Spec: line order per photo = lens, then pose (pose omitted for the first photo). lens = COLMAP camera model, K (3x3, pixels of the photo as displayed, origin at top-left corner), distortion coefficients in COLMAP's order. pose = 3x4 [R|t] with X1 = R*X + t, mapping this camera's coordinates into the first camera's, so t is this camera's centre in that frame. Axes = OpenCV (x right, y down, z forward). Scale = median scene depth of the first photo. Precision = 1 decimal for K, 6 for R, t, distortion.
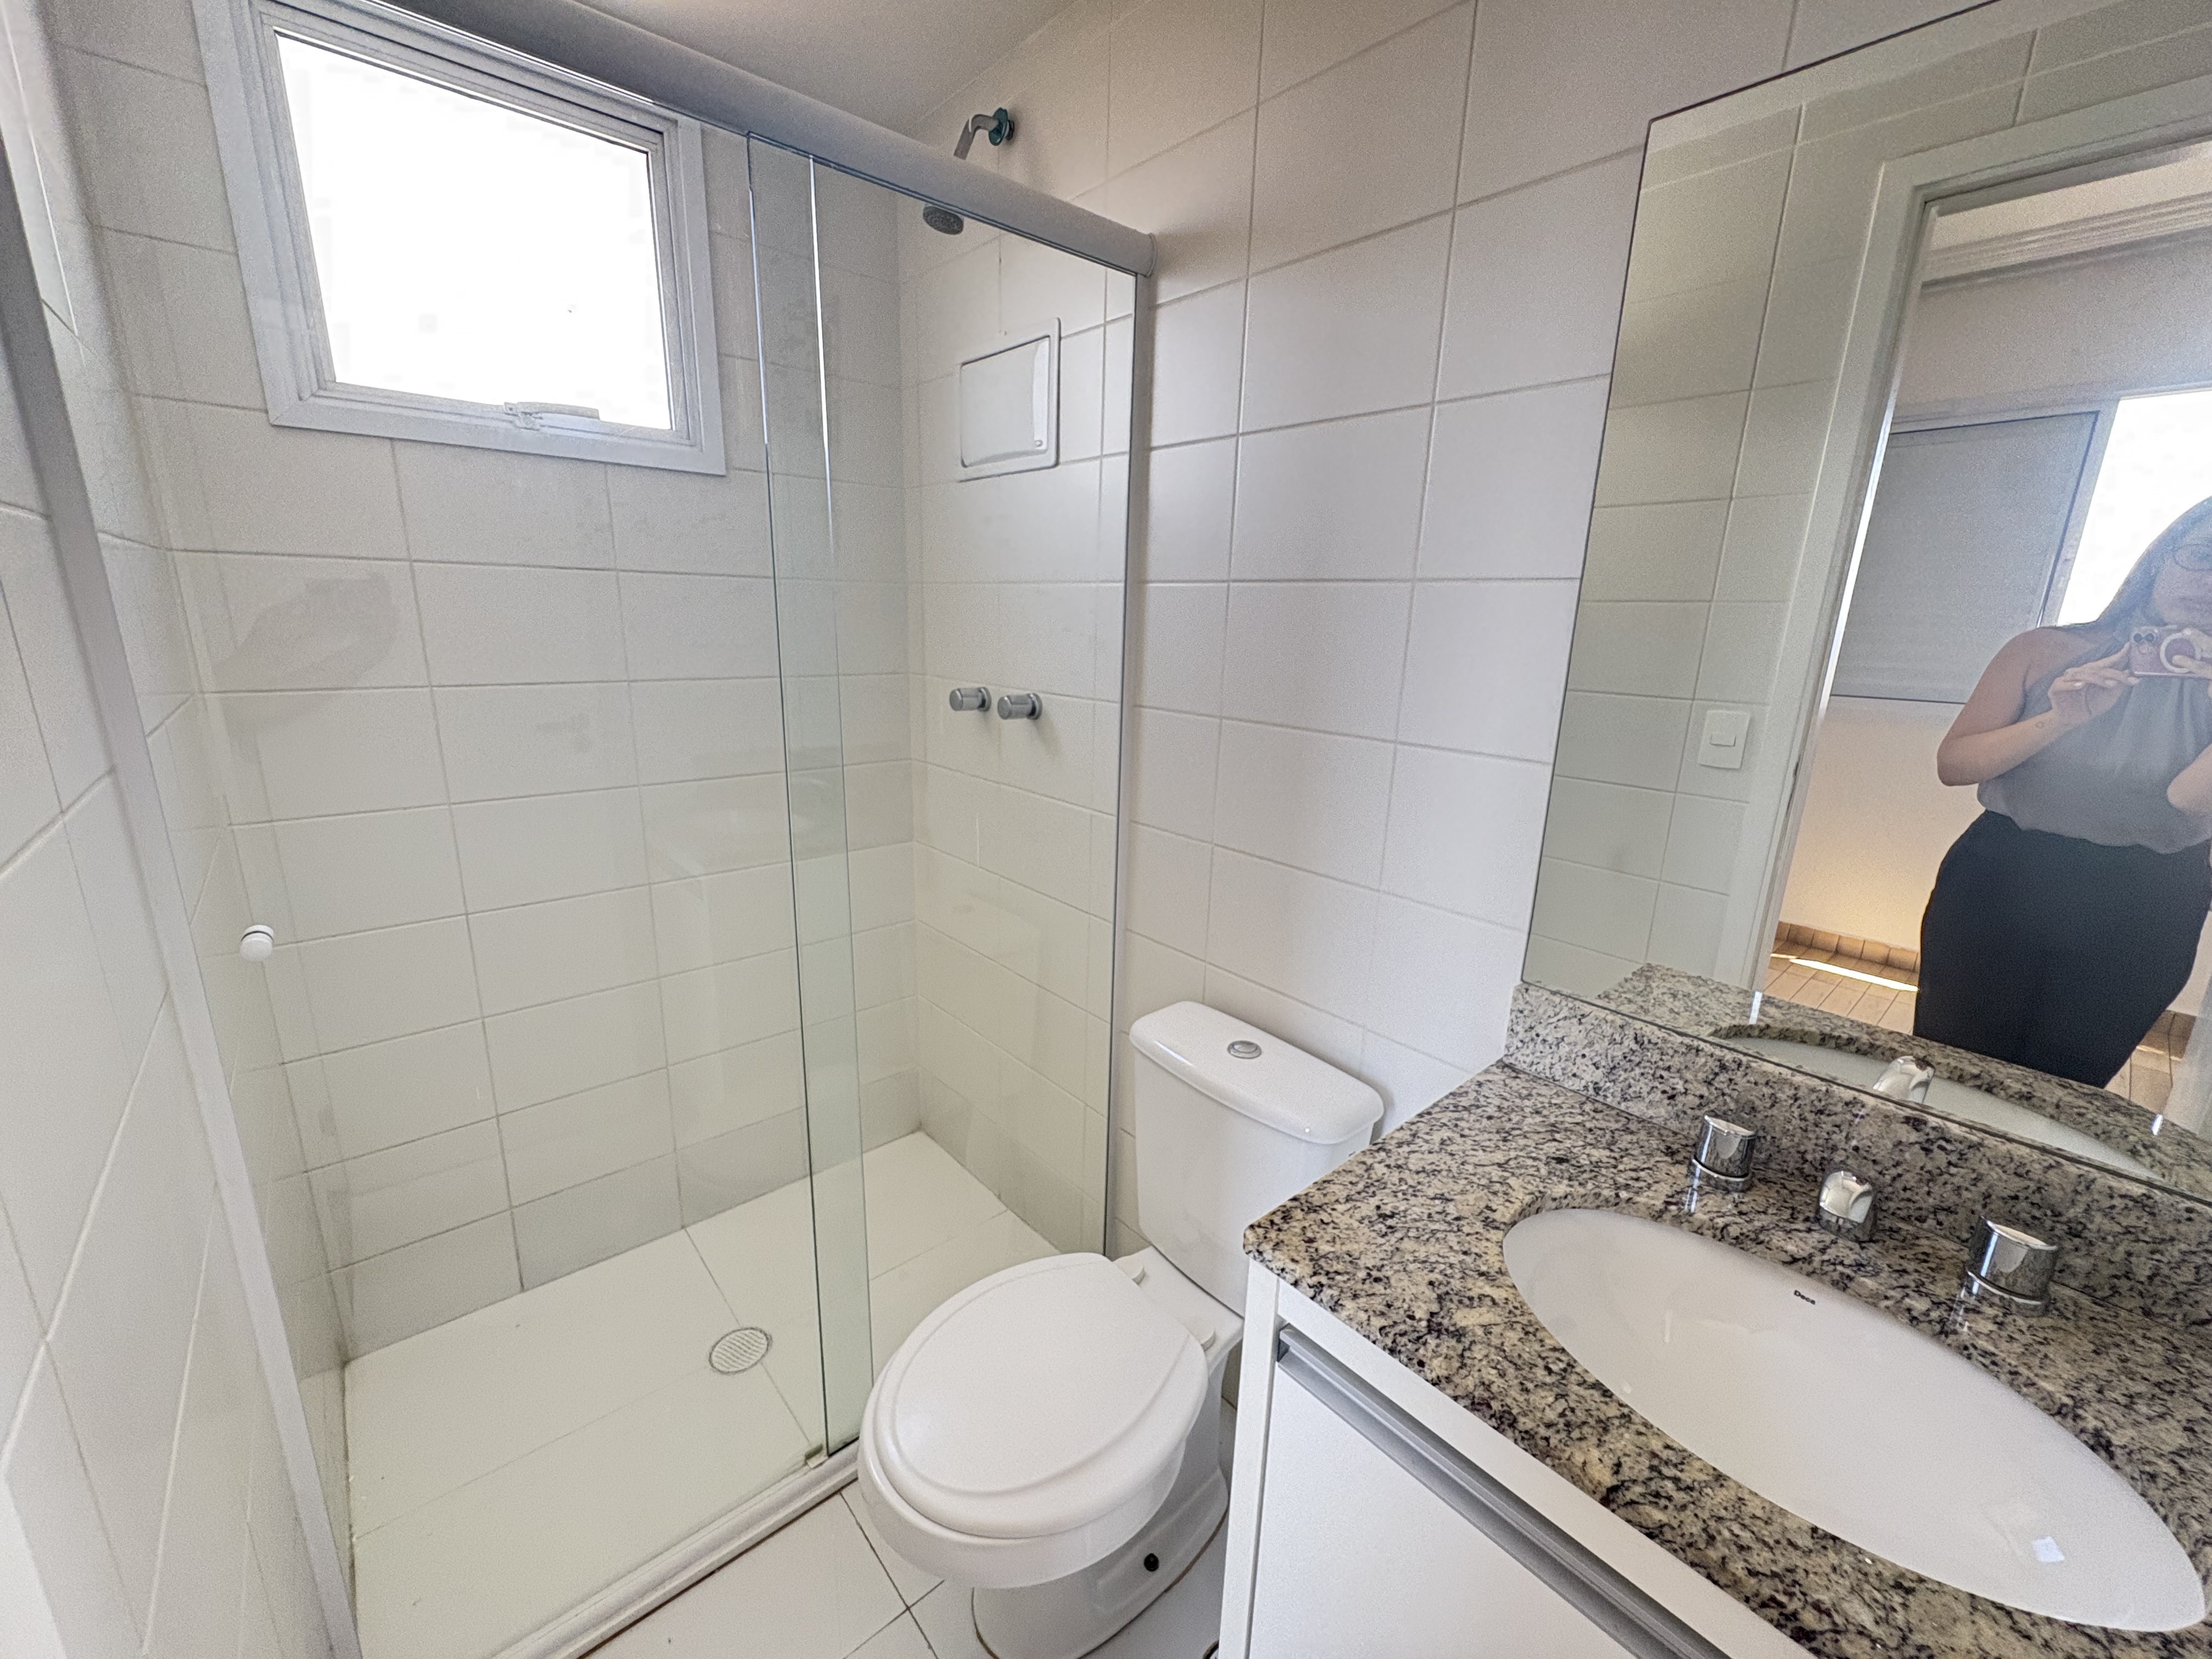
lens RADIAL K [[880.0, 0, 1107.2], [0, 880.0, 832.3], [0, 0, 1]] dist [-0.002456, 0.000673]
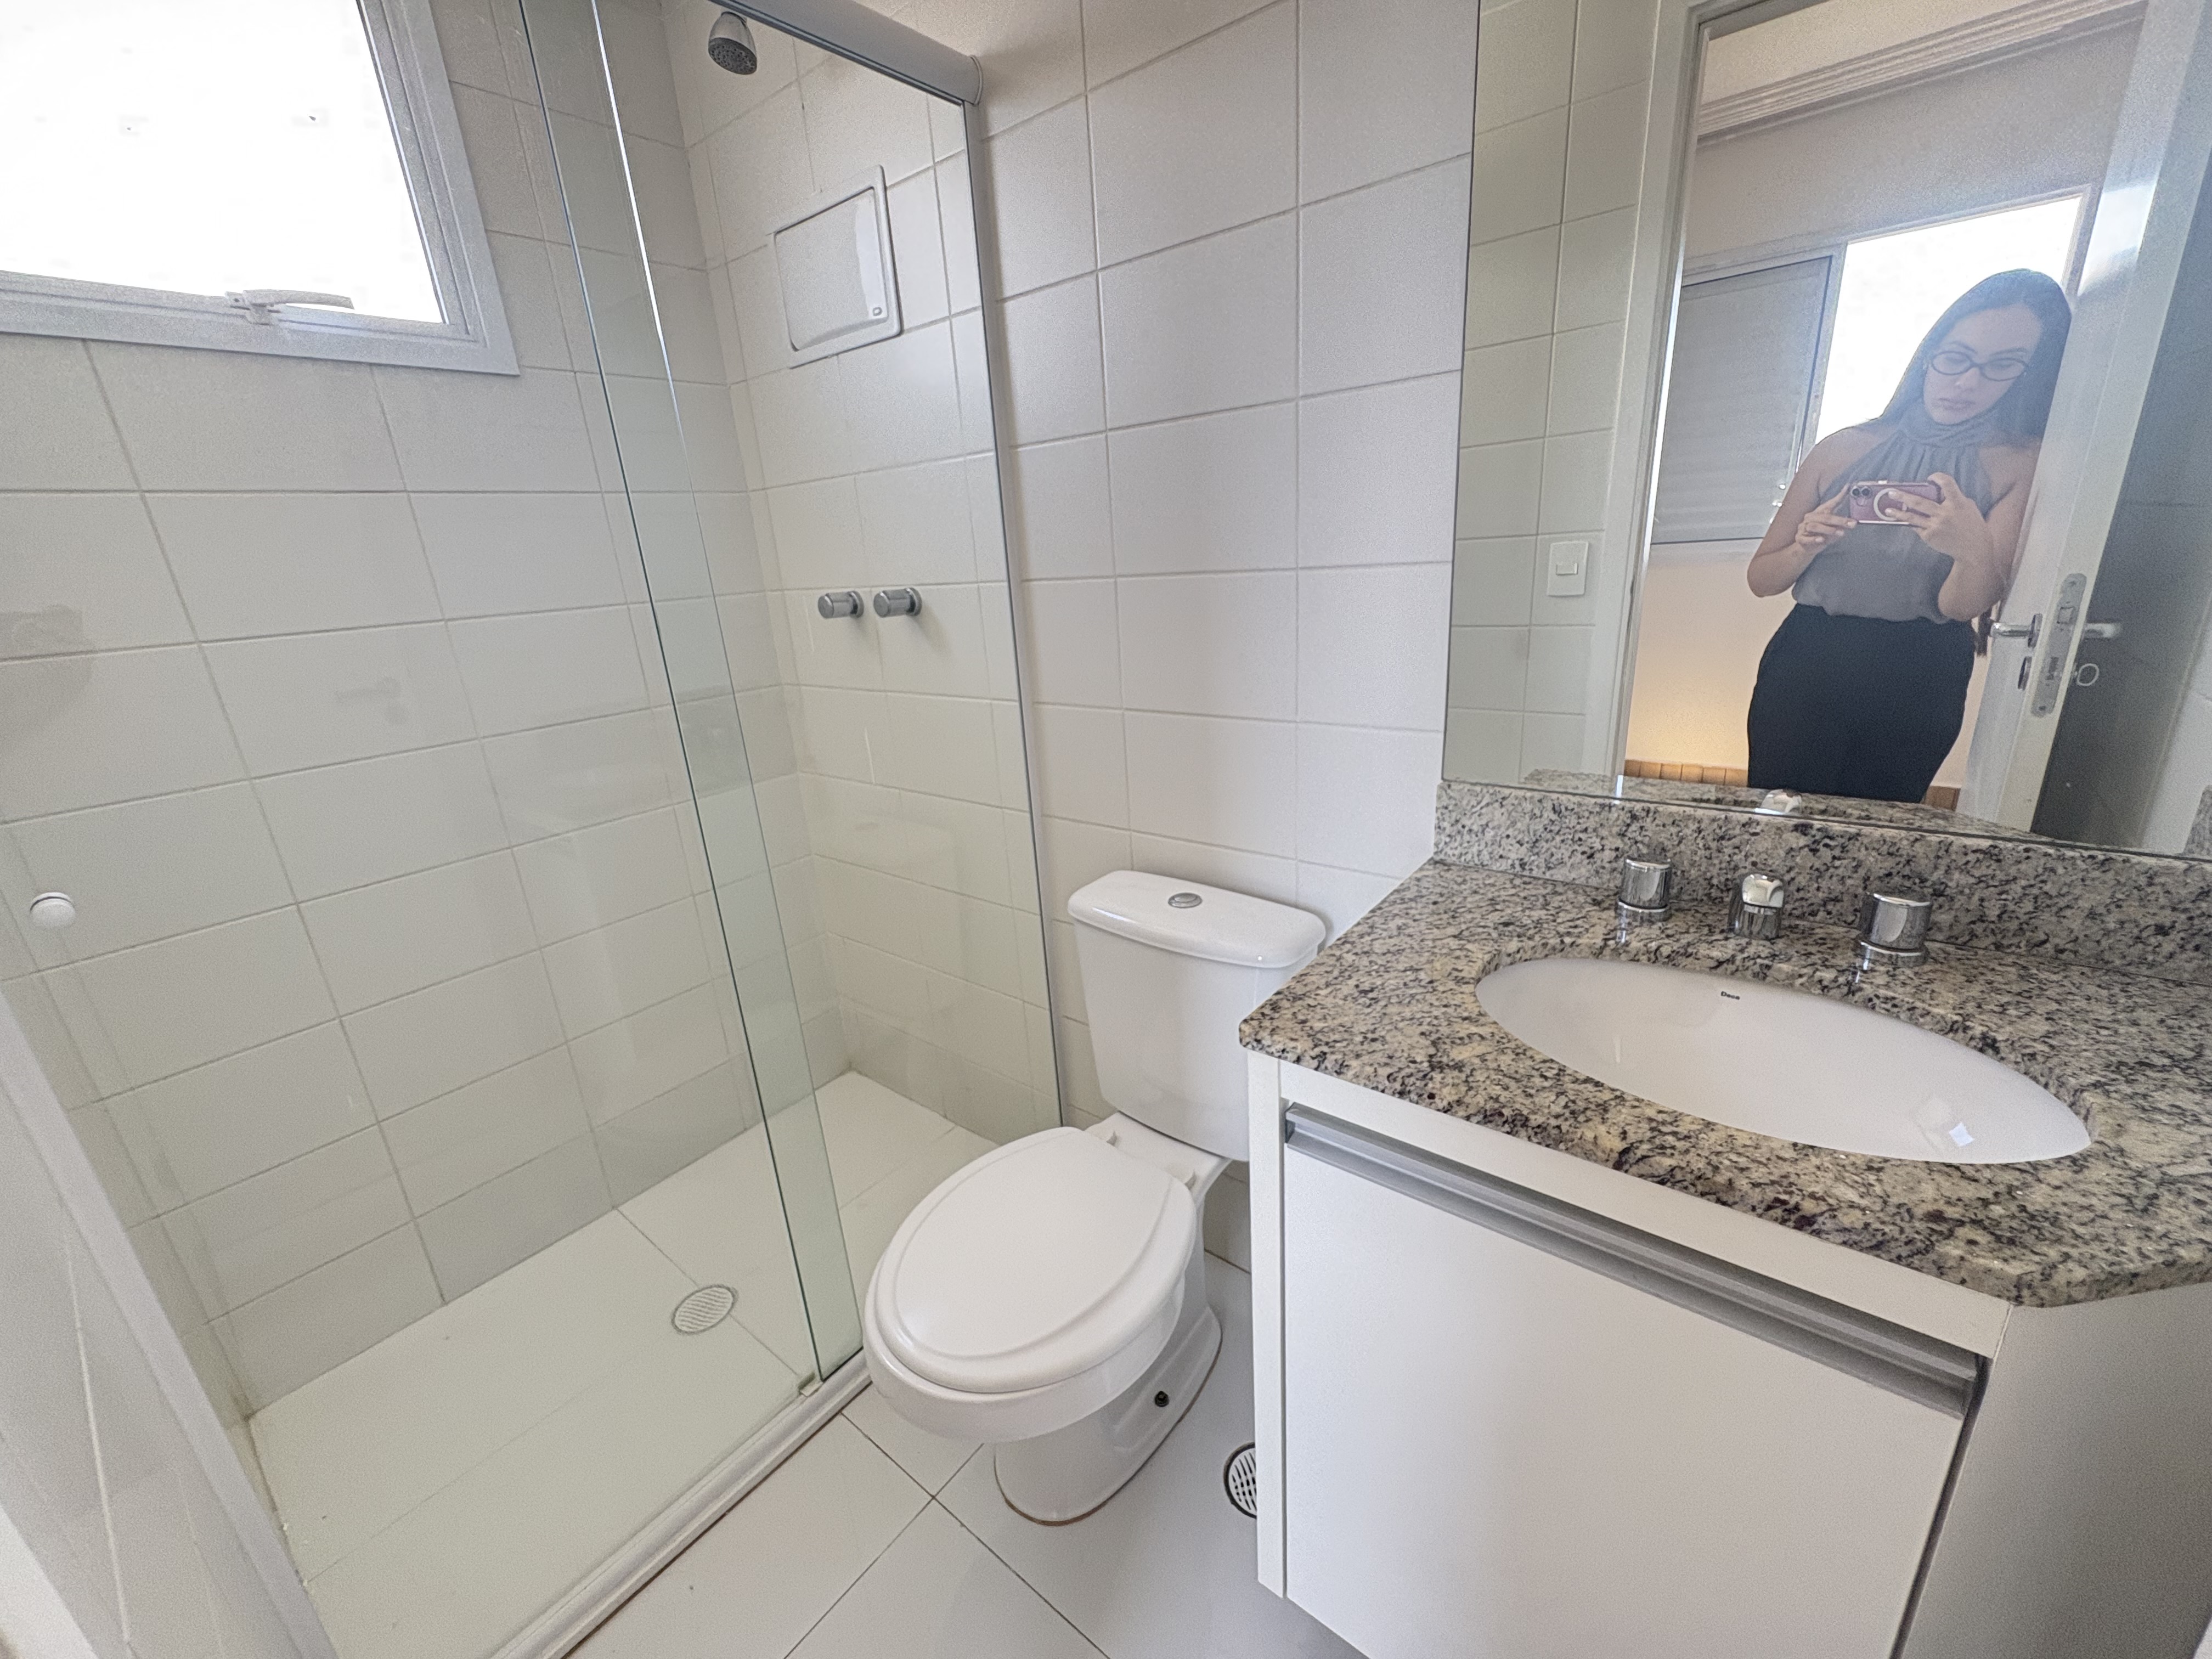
lens RADIAL K [[880.0, 0, 1110.2], [0, 880.0, 829.1], [0, 0, 1]] dist [-0.002456, 0.000673]
pose [[0.979384, -0.143413, 0.142264, -0.072651], [0.133895, 0.988198, 0.074406, 0.095663], [-0.151256, -0.053823, 0.987028, 0.023737]]
